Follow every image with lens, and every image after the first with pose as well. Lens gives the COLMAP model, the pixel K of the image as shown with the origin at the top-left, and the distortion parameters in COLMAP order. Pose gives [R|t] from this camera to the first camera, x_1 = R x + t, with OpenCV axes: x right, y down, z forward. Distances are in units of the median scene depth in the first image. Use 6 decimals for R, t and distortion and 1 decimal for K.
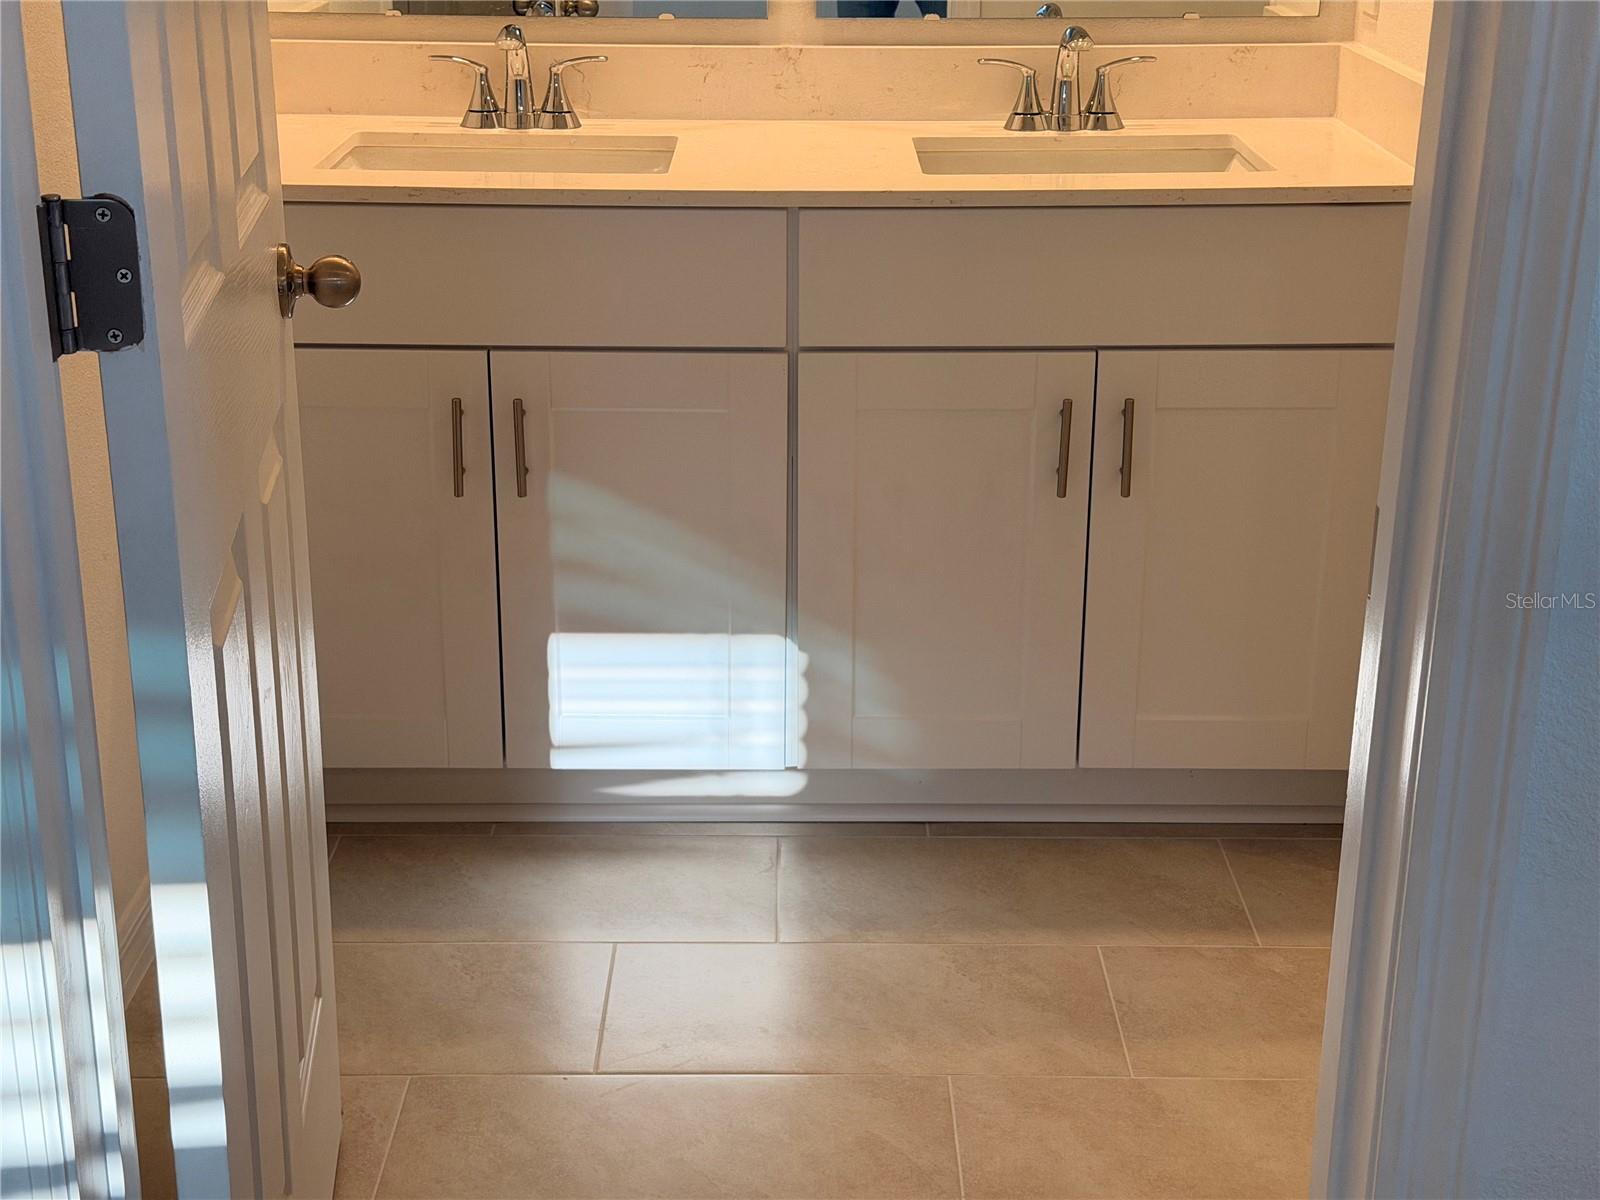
lens RADIAL K [[2217.1, 0, 800.0], [0, 2217.1, 600.0], [0, 0, 1]] dist [0.087431, 0.011301]
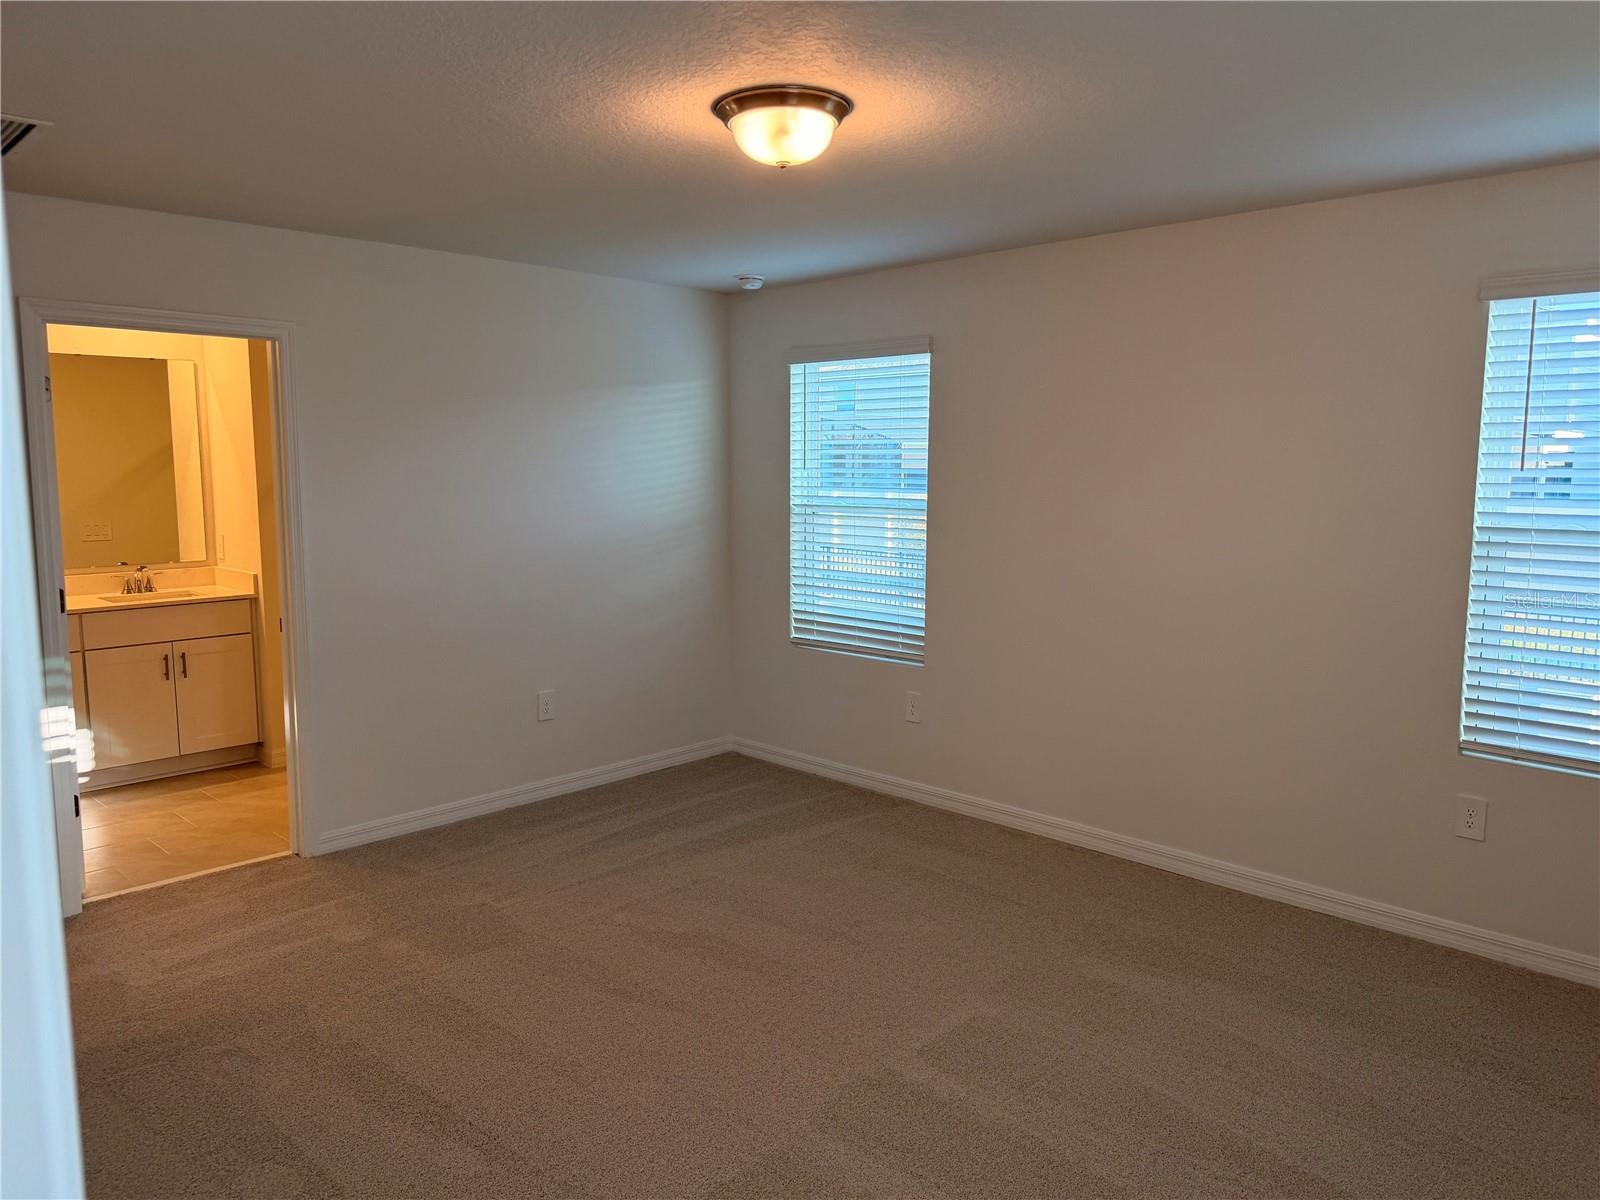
lens RADIAL K [[1115.7, 0, 800.0], [0, 1115.7, 600.0], [0, 0, 1]] dist [0.061577, -0.080098]
pose [[0.690014, -0.086853, 0.718566, -0.490614], [0.247105, 0.961394, -0.121082, 0.309769], [-0.680308, 0.261110, 0.684837, -1.067877]]
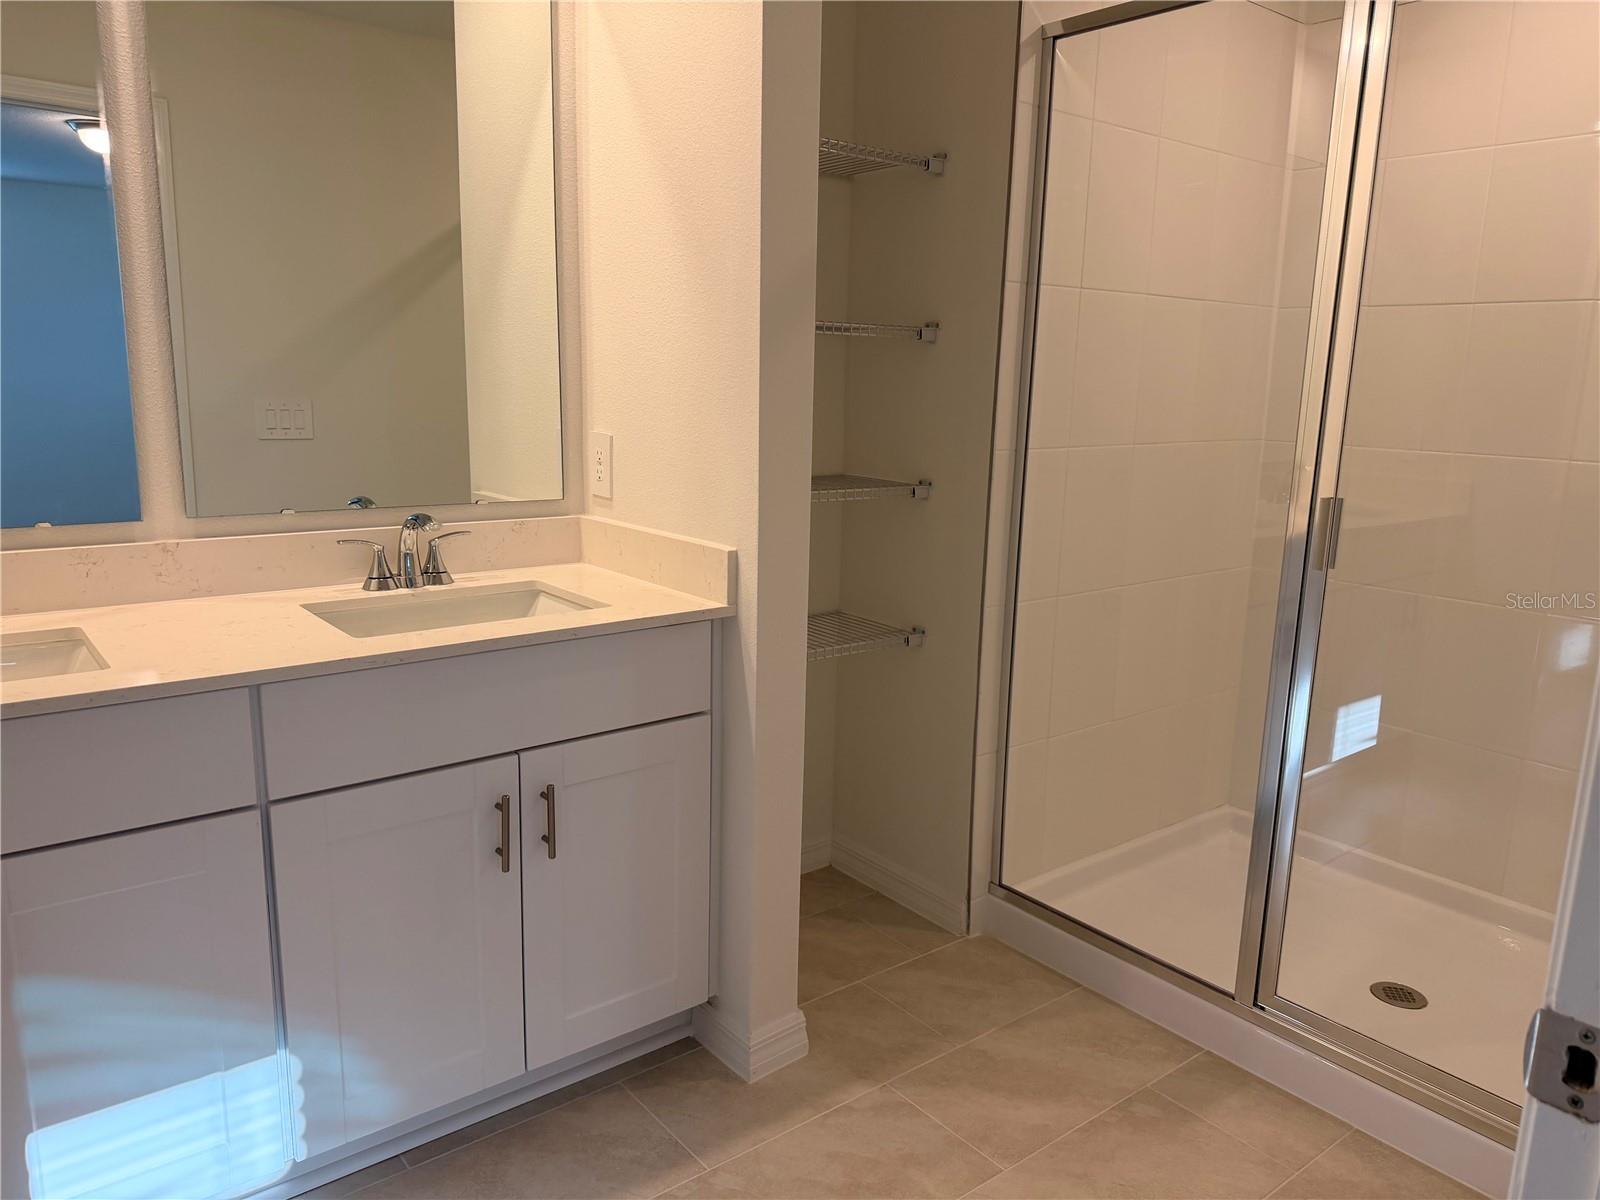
lens RADIAL K [[1103.1, 0, 803.0], [0, 1103.1, 605.8], [0, 0, 1]] dist [0.066104, -0.076589]
pose [[0.768311, -0.109064, 0.630716, -0.129347], [0.197039, 0.977826, -0.070939, -0.108370], [-0.608994, 0.178779, 0.772765, 0.345869]]
